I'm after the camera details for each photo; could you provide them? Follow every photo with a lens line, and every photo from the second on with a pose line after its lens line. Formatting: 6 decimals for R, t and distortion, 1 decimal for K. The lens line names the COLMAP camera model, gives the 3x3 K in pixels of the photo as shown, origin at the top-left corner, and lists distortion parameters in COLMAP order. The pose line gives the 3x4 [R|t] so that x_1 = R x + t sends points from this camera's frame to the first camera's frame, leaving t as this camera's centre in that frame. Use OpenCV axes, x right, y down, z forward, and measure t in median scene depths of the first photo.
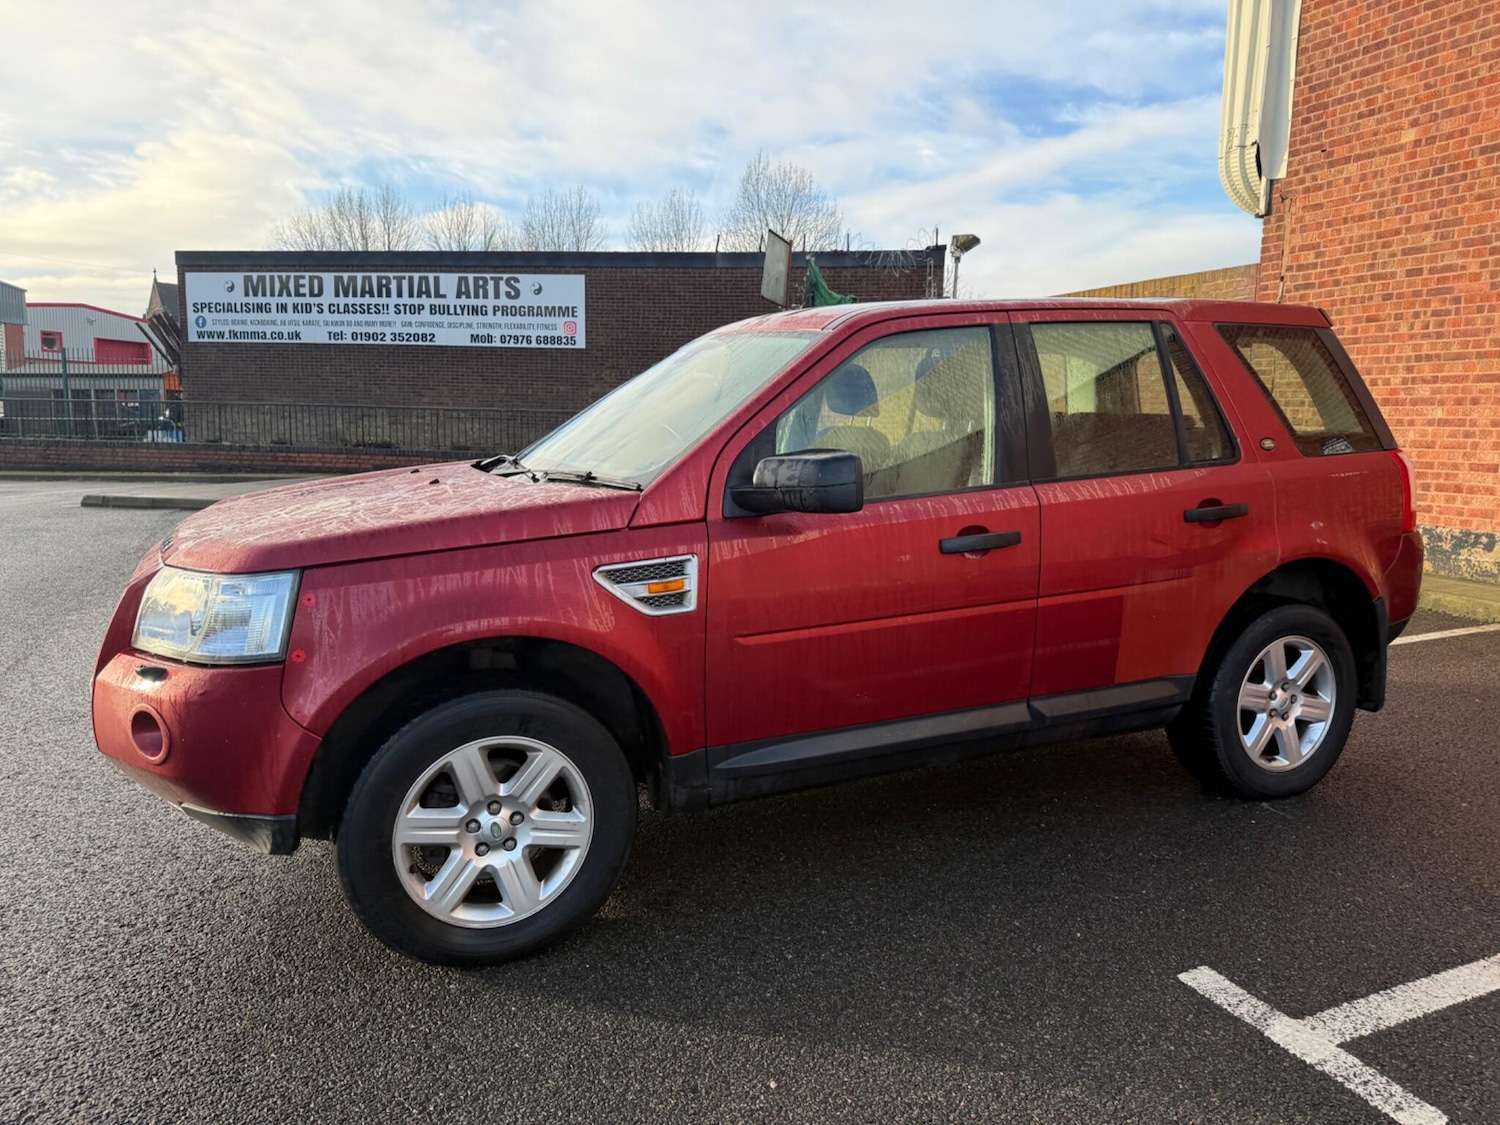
lens RADIAL K [[1060.7, 0, 761.3], [0, 1060.7, 551.6], [0, 0, 1]] dist [0.018293, -0.022293]
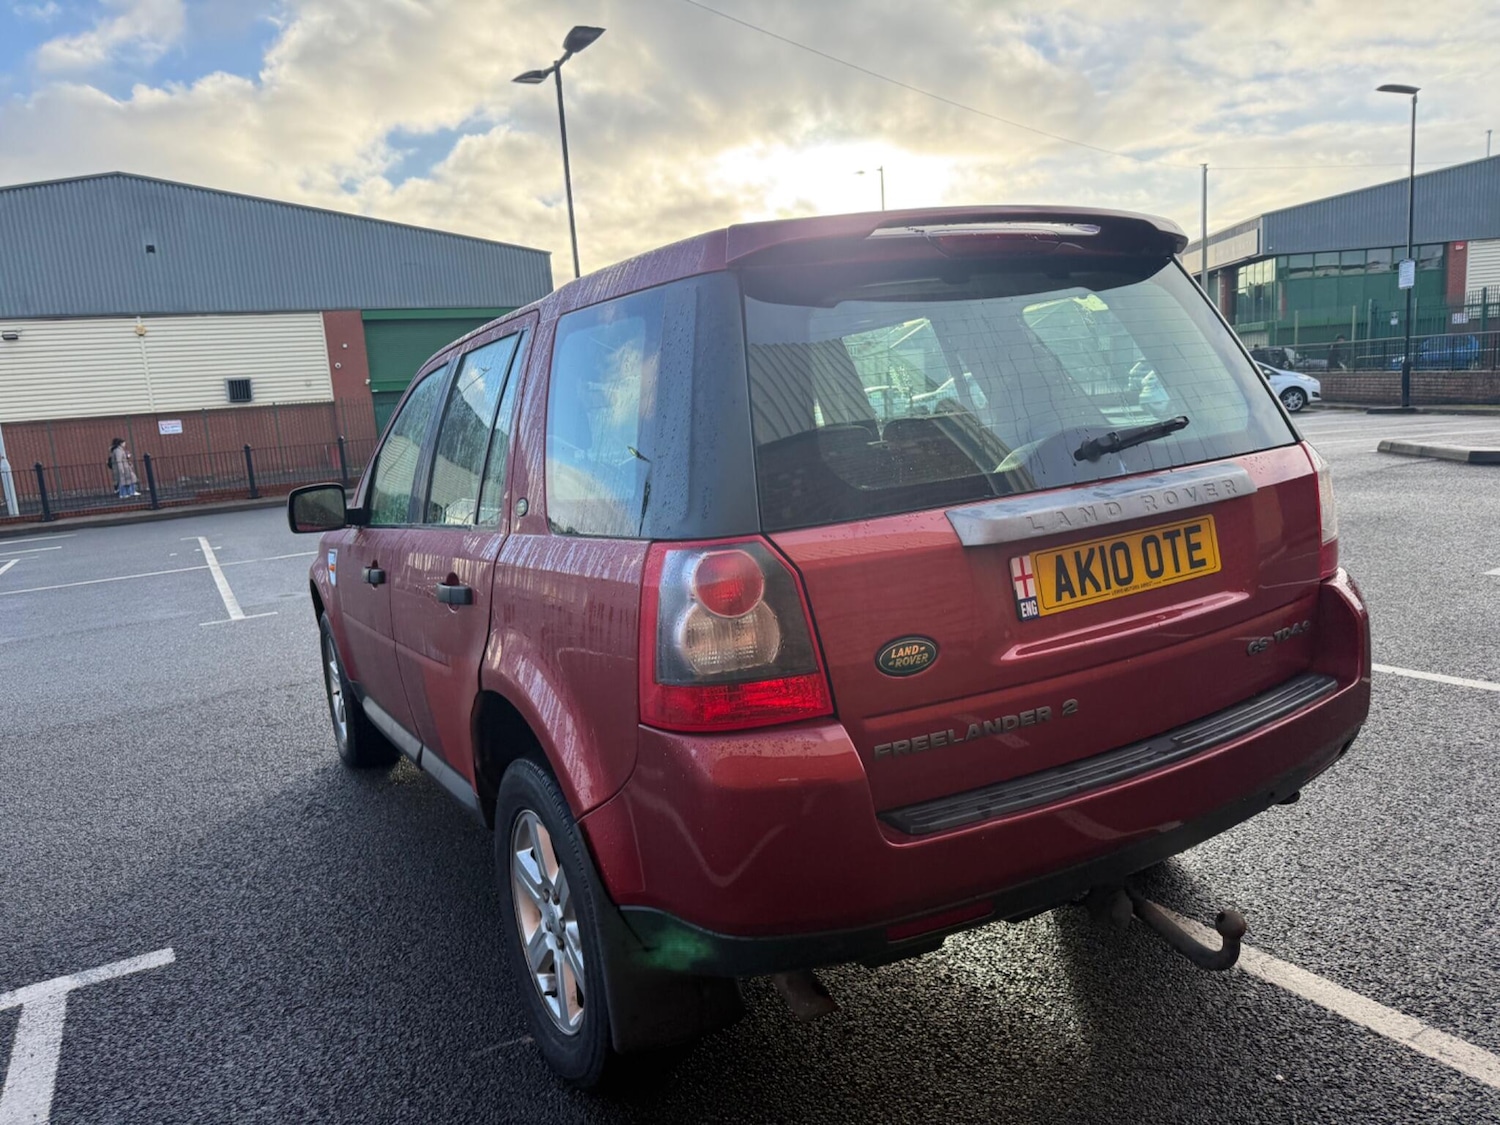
lens RADIAL K [[1062.5, 0, 758.7], [0, 1062.5, 563.8], [0, 0, 1]] dist [0.011257, -0.017239]
pose [[0.101739, 0.140727, -0.984807, 0.462690], [-0.050001, 0.989416, 0.136220, -0.066059], [0.993554, 0.035383, 0.107698, 0.443380]]
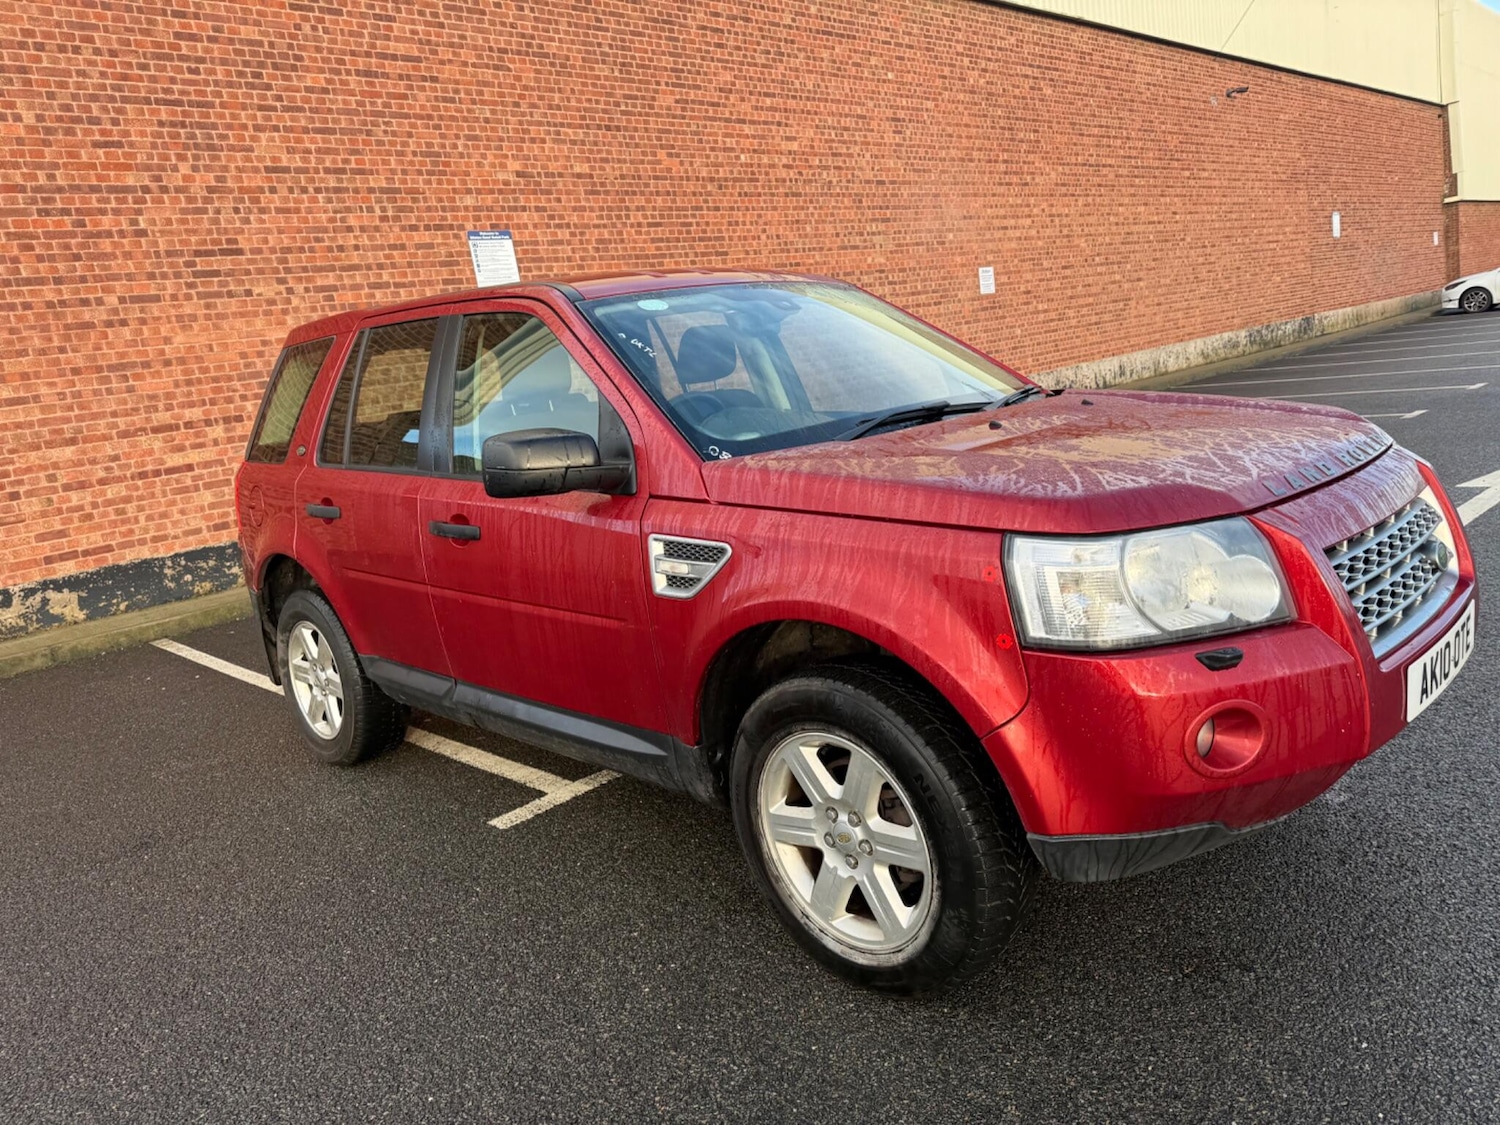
lens RADIAL K [[1066.0, 0, 755.1], [0, 1066.0, 566.3], [0, 0, 1]] dist [0.016317, -0.023949]
pose [[-0.360807, -0.137660, 0.922425, -0.393723], [0.246364, 0.939847, 0.236625, -0.083376], [-0.899513, 0.312629, -0.305189, 0.565945]]
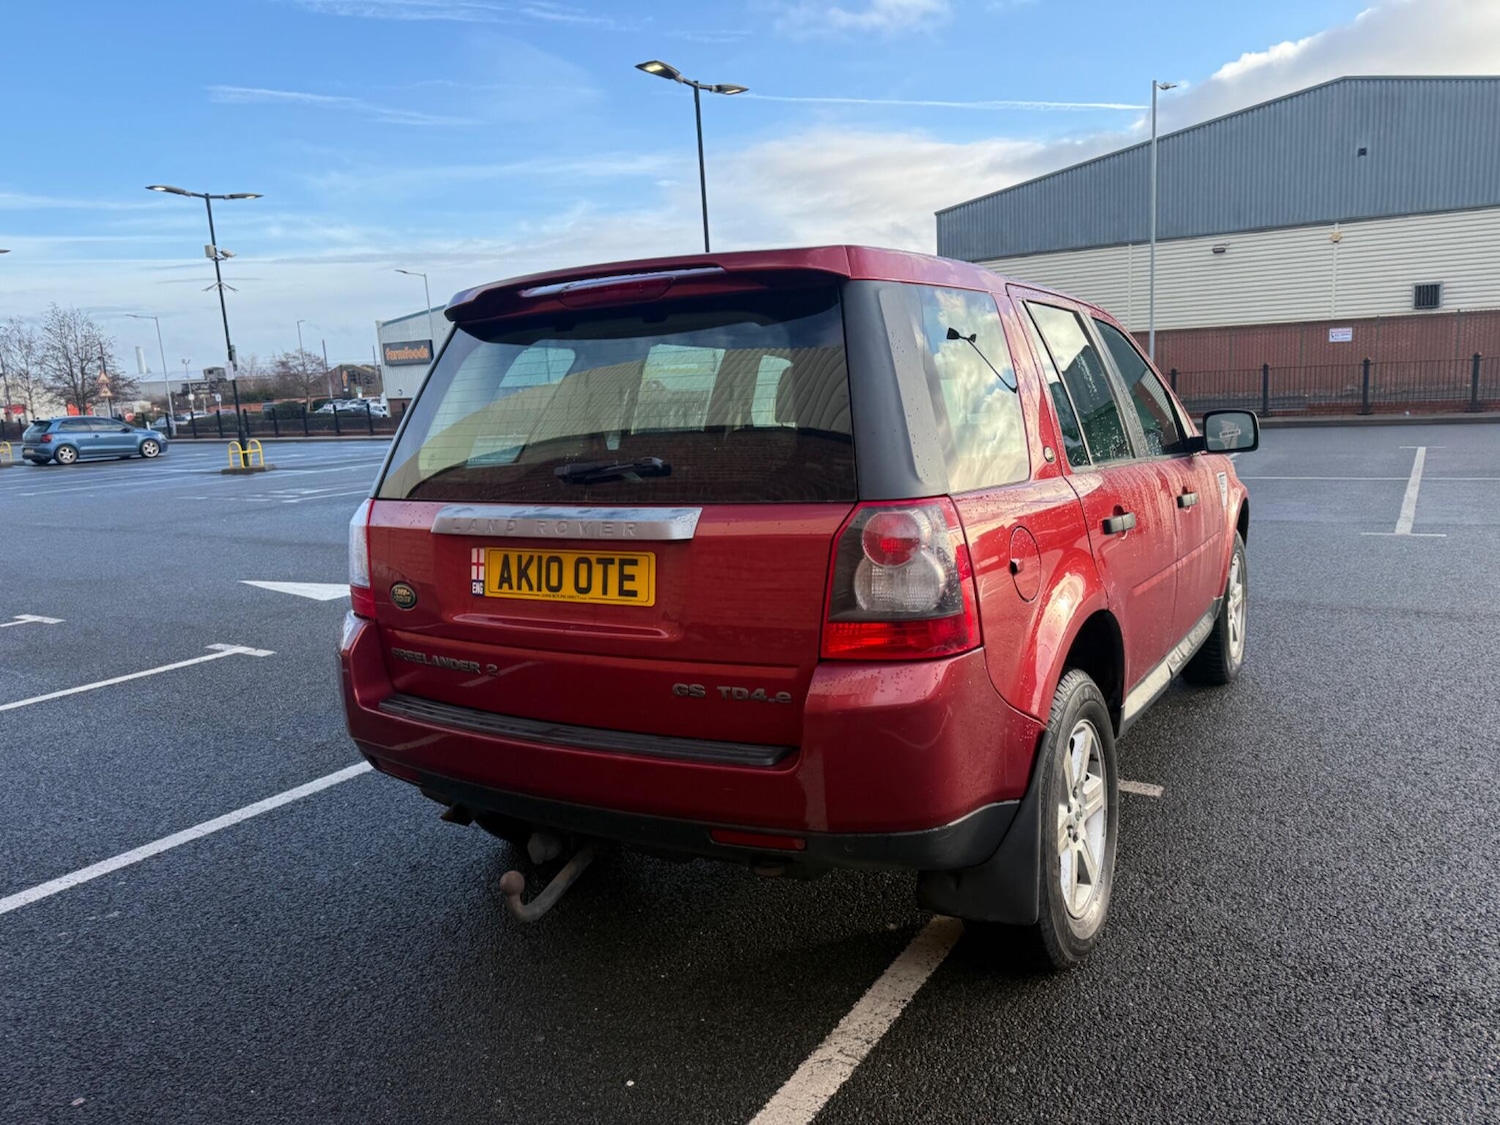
lens RADIAL K [[1056.7, 0, 750.0], [0, 1056.7, 562.5], [0, 0, 1]] dist [0.014371, -0.021712]
pose [[-0.824546, 0.130724, -0.550486, 0.356204], [-0.028423, 0.962144, 0.271054, -0.115724], [0.565080, 0.239143, -0.789617, 0.779821]]
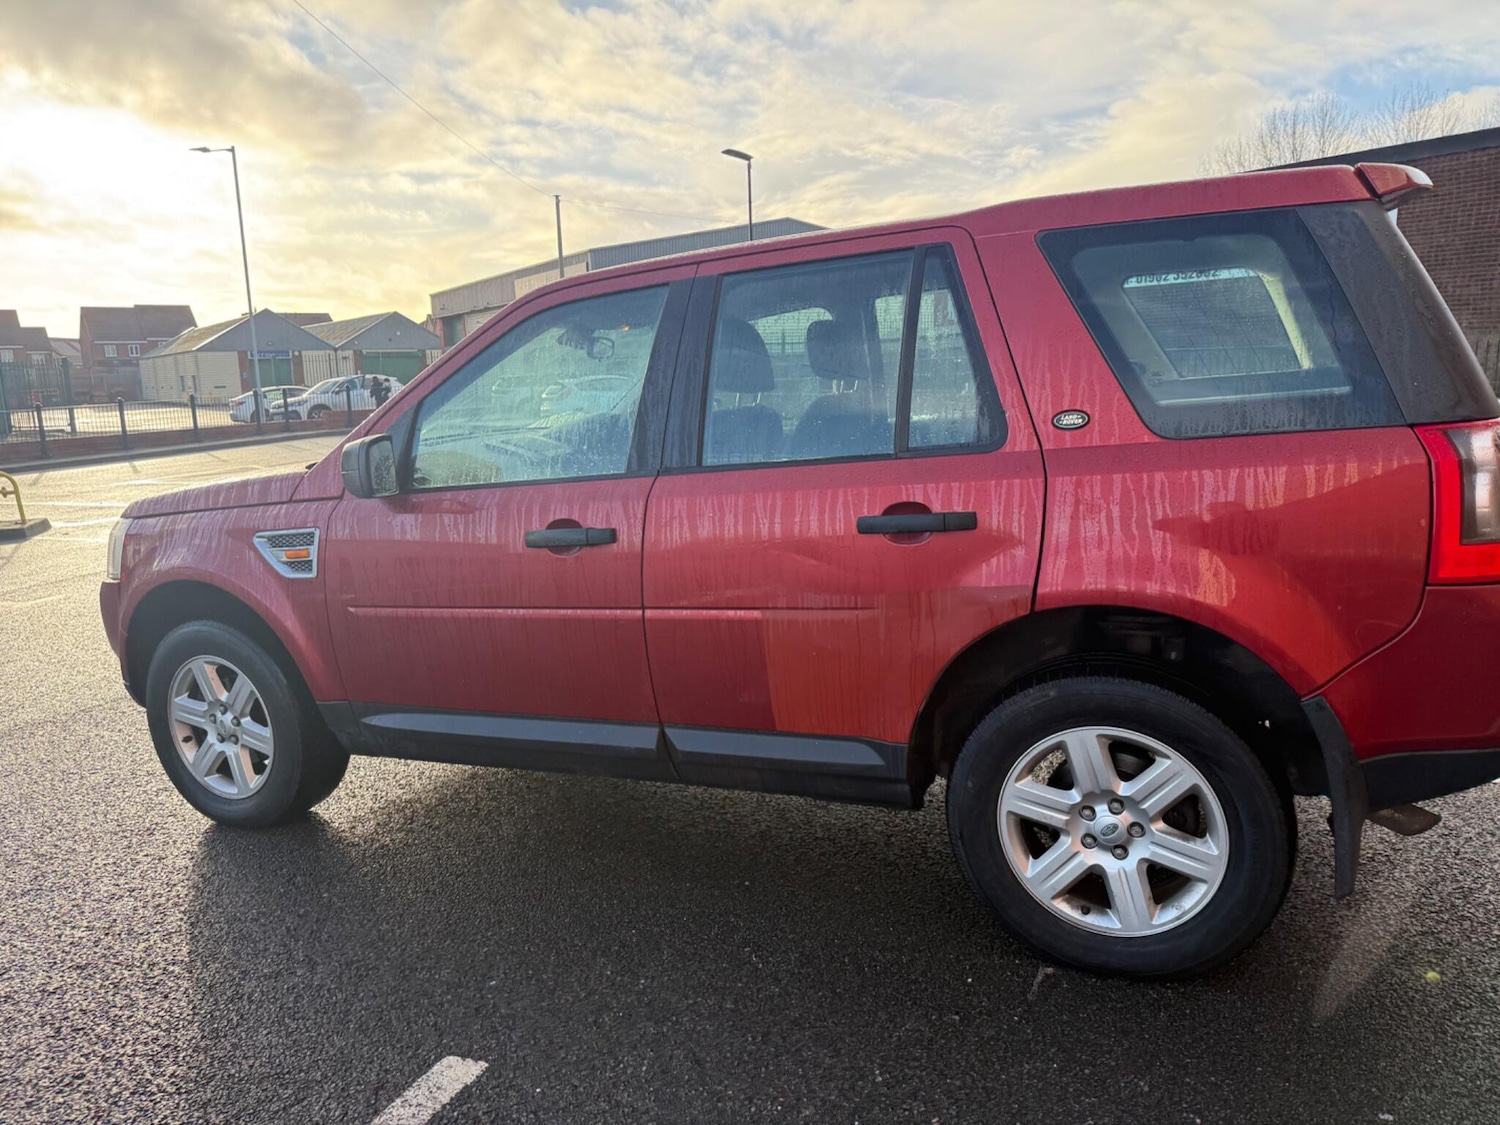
lens RADIAL K [[1073.1, 0, 747.7], [0, 1073.1, 562.4], [0, 0, 1]] dist [0.005737, -0.013322]
pose [[0.668895, 0.095641, -0.737179, 0.339267], [-0.049186, 0.995210, 0.084488, -0.024782], [0.741728, -0.020254, 0.670395, 0.177416]]
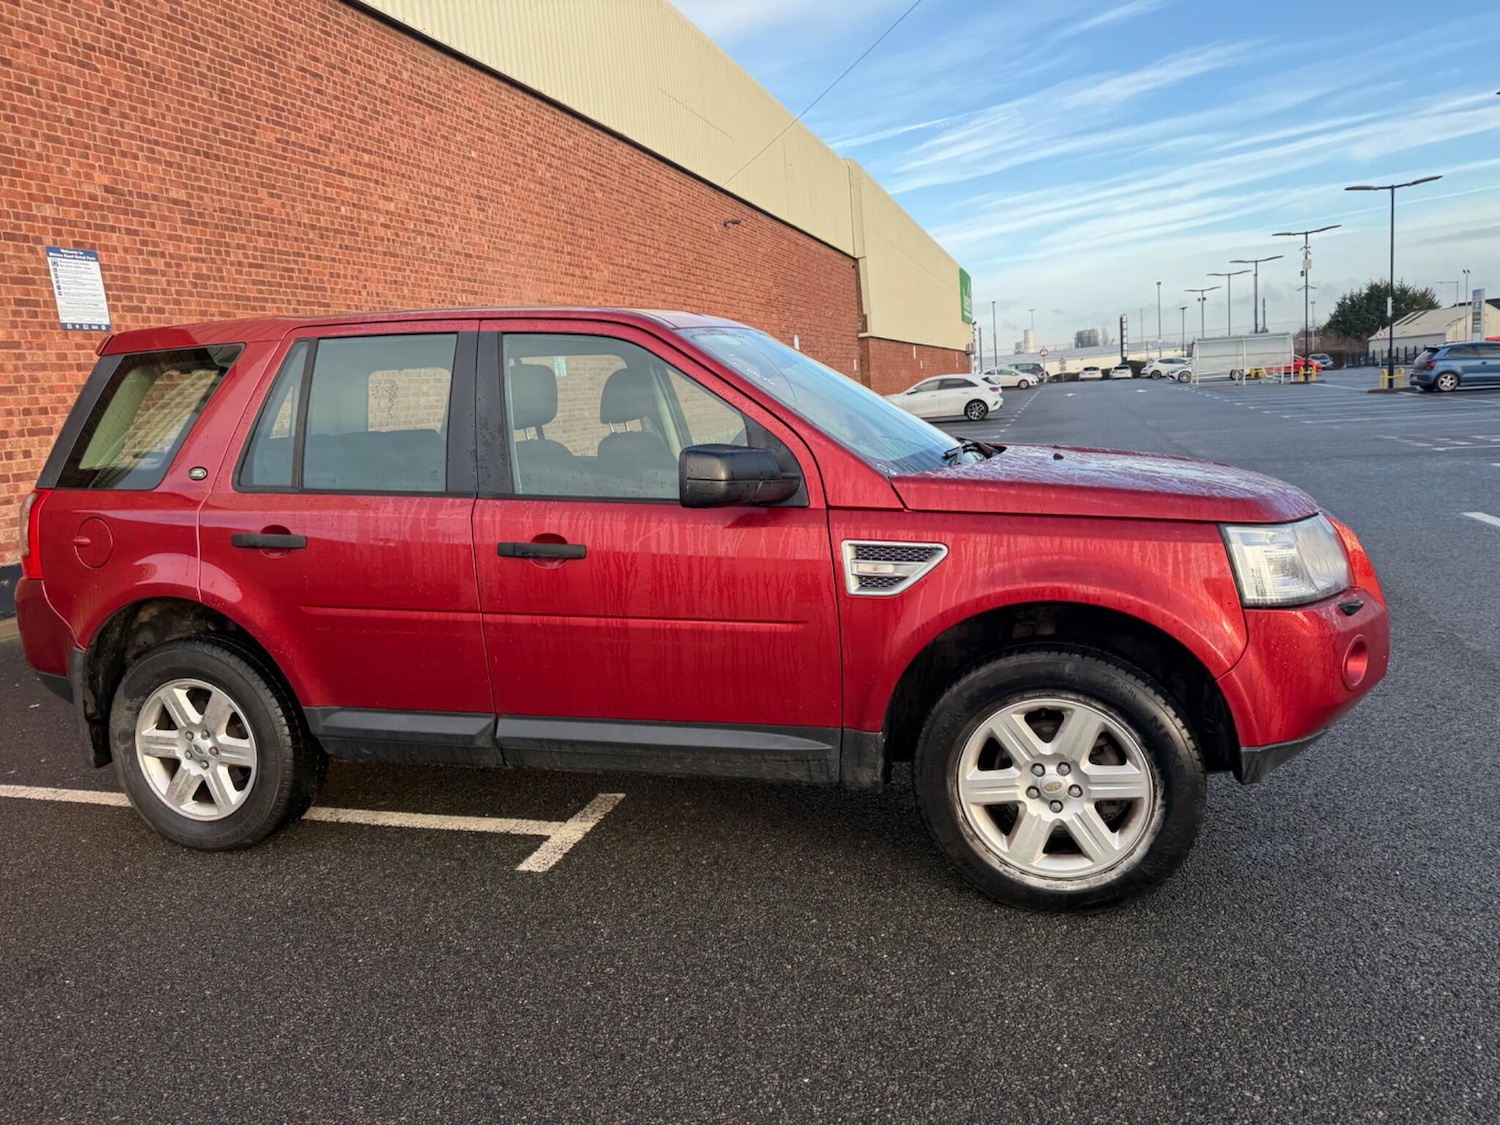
lens RADIAL K [[1066.0, 0, 755.1], [0, 1066.0, 566.3], [0, 0, 1]] dist [0.016317, -0.023949]
pose [[-0.766217, -0.056821, 0.640065, -0.295658], [0.146325, 0.954485, 0.259898, -0.106258], [-0.625700, 0.292796, -0.723028, 0.750496]]
